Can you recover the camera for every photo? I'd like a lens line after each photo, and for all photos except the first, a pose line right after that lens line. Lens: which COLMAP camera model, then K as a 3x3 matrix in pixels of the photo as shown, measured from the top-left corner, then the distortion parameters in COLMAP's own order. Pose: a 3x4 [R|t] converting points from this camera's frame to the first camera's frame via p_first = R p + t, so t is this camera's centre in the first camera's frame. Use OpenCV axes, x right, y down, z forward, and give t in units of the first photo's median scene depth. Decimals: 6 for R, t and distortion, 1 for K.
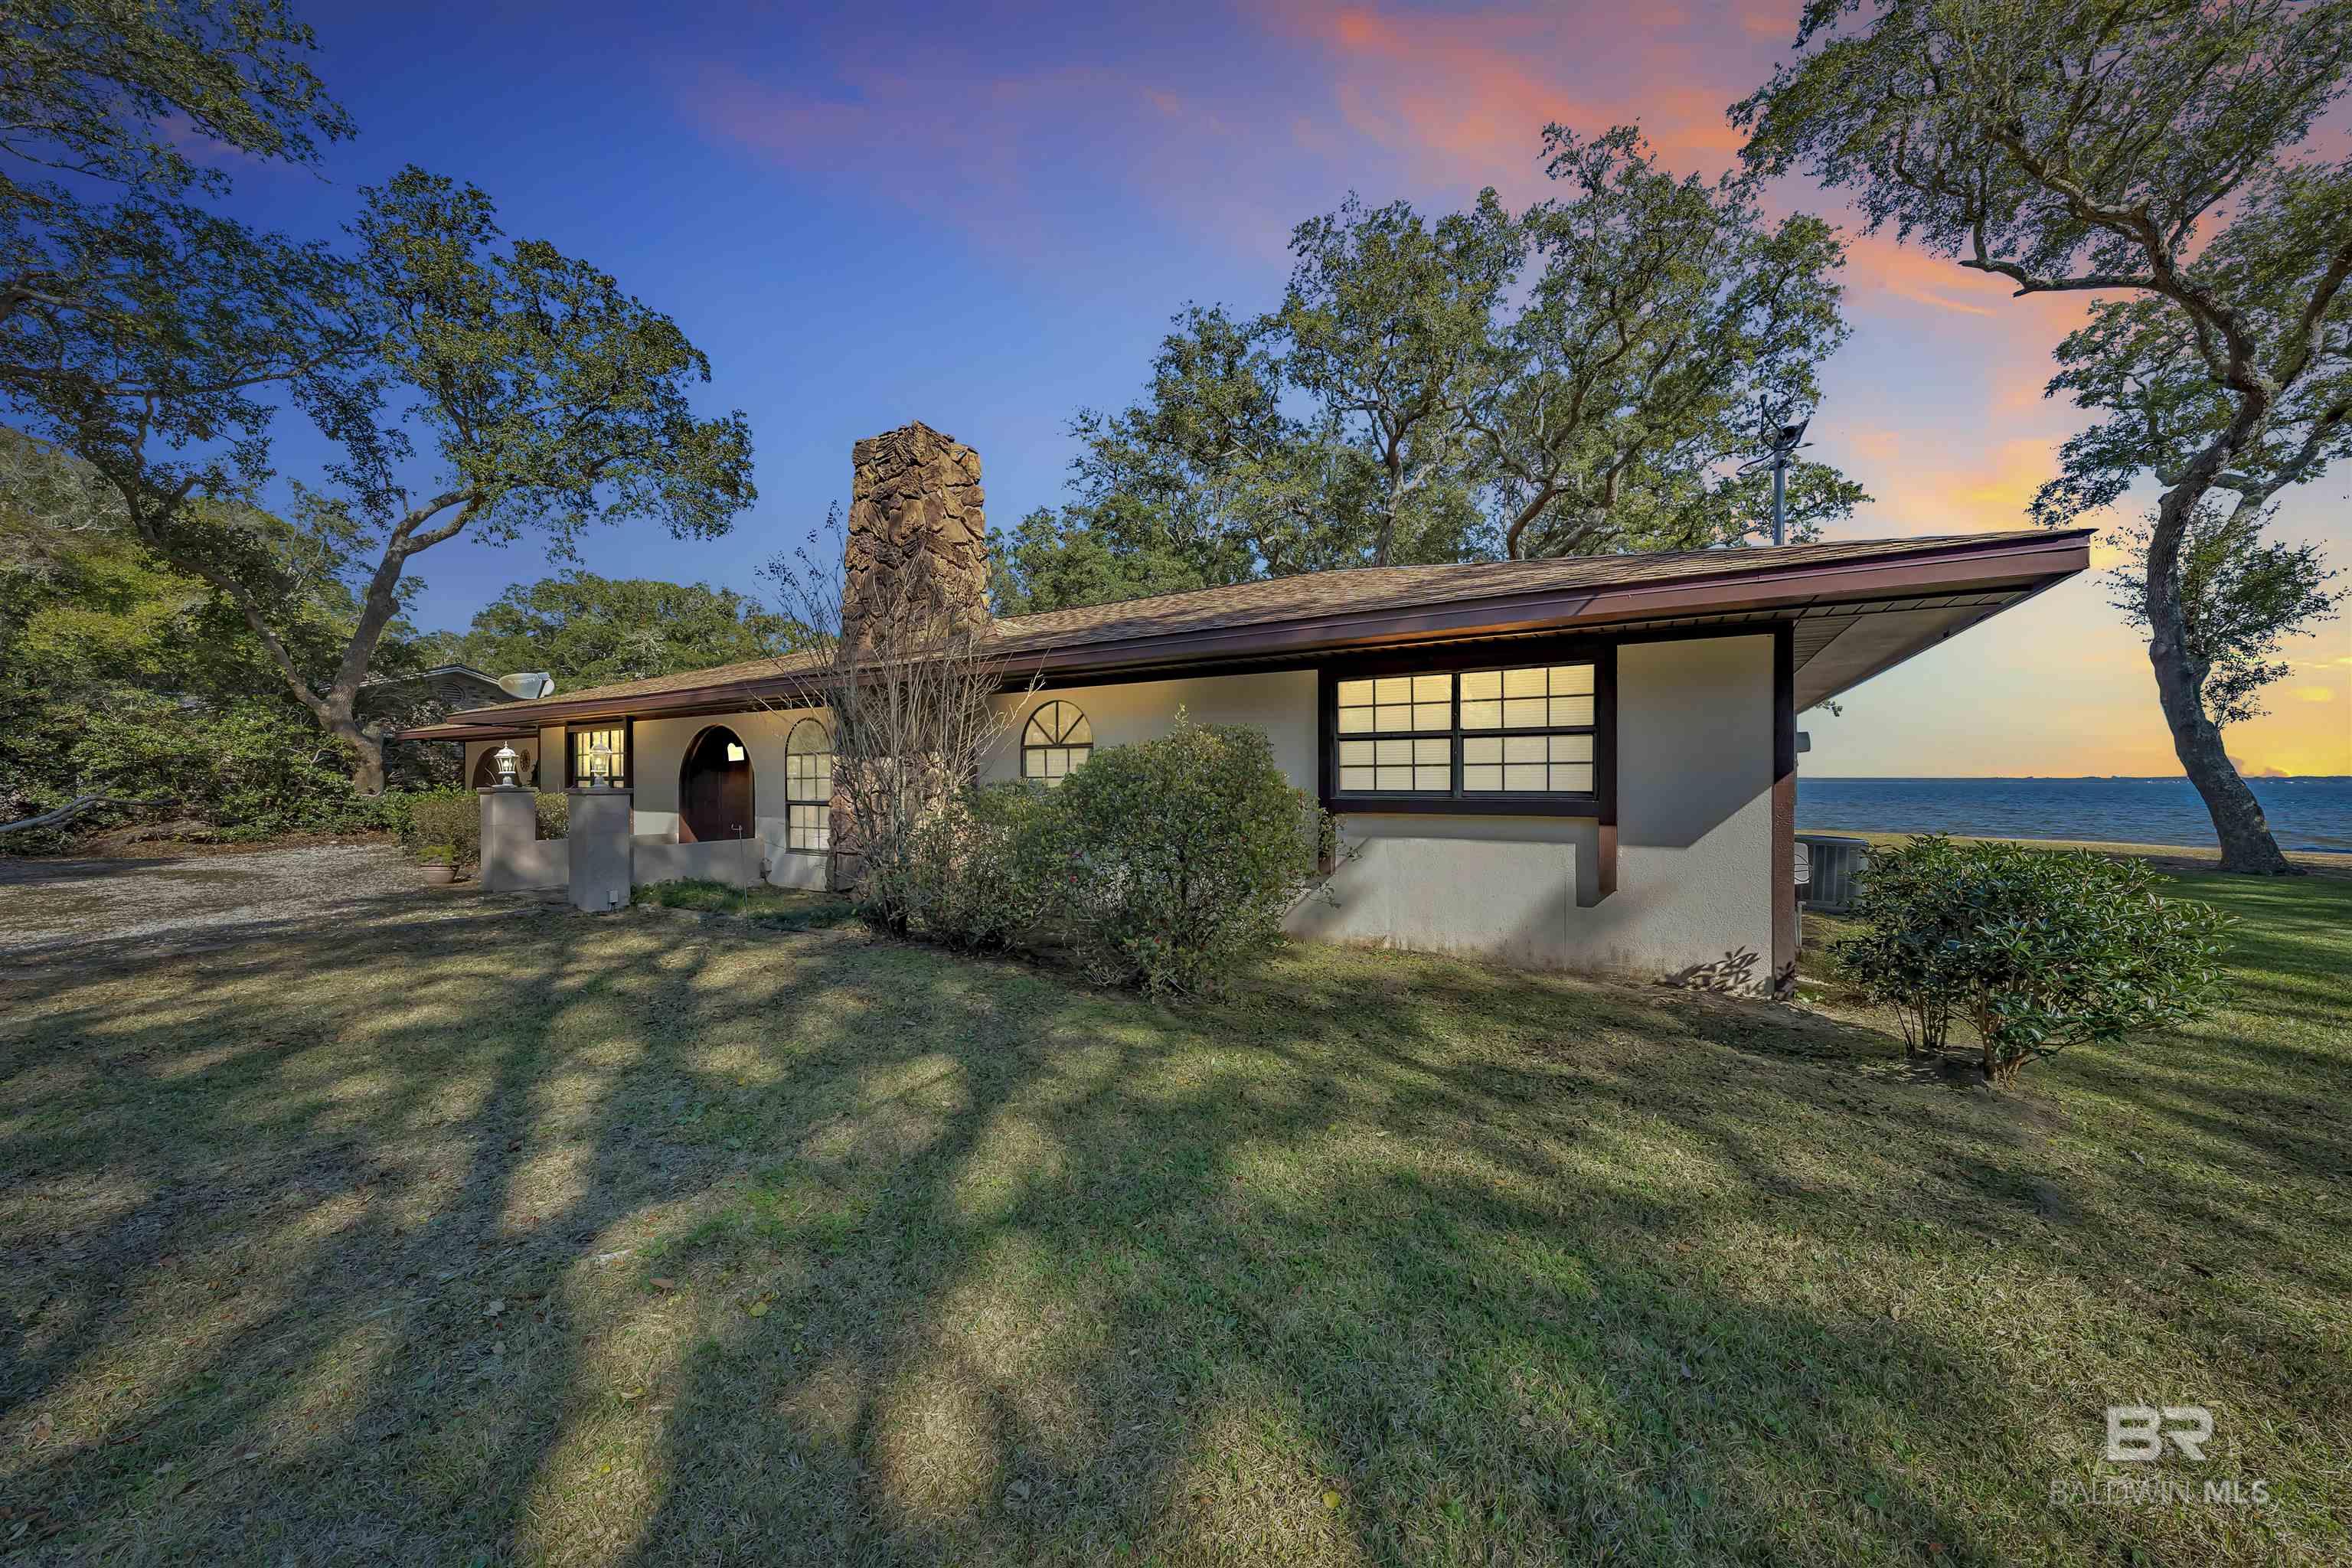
lens RADIAL K [[892.7, 0, 1180.1], [0, 892.7, 781.2], [0, 0, 1]] dist [-0.001004, -0.000143]
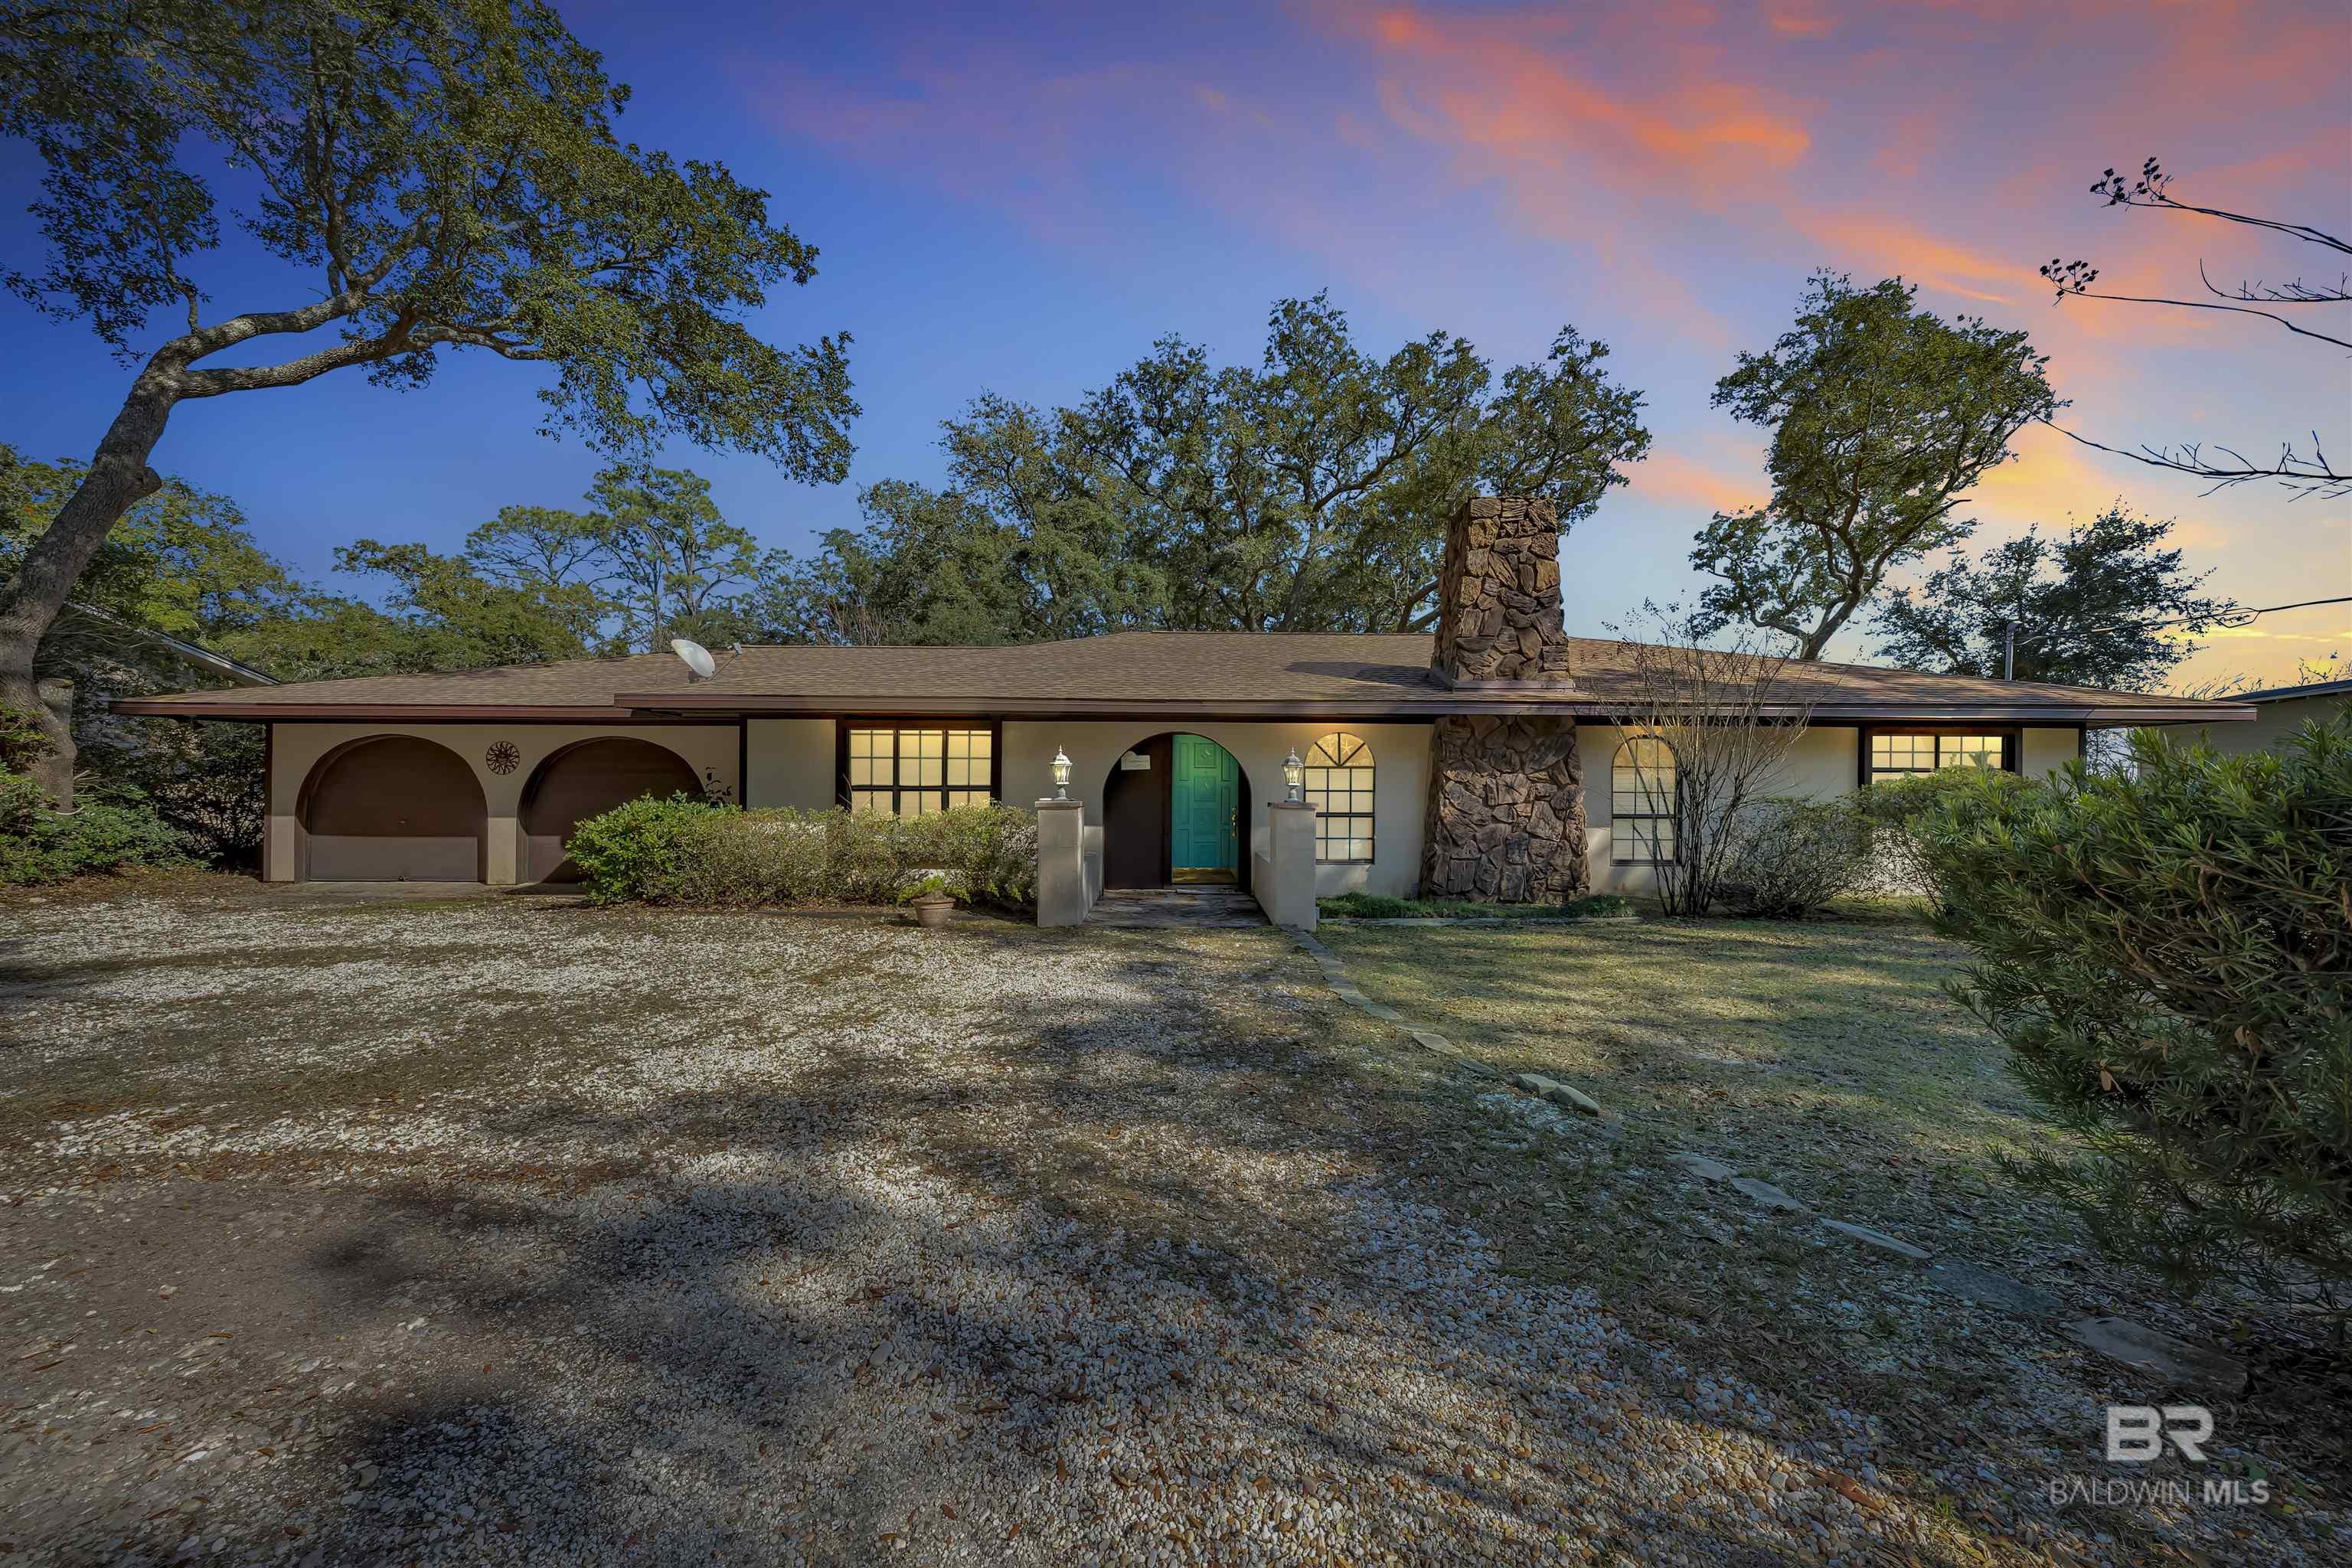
lens RADIAL K [[892.7, 0, 1180.1], [0, 892.7, 781.2], [0, 0, 1]] dist [-0.001004, -0.000143]
pose [[0.814622, 0.004871, 0.579972, -1.259943], [-0.007310, 0.999972, 0.001868, -0.015441], [-0.579946, -0.005761, 0.814635, 0.276254]]
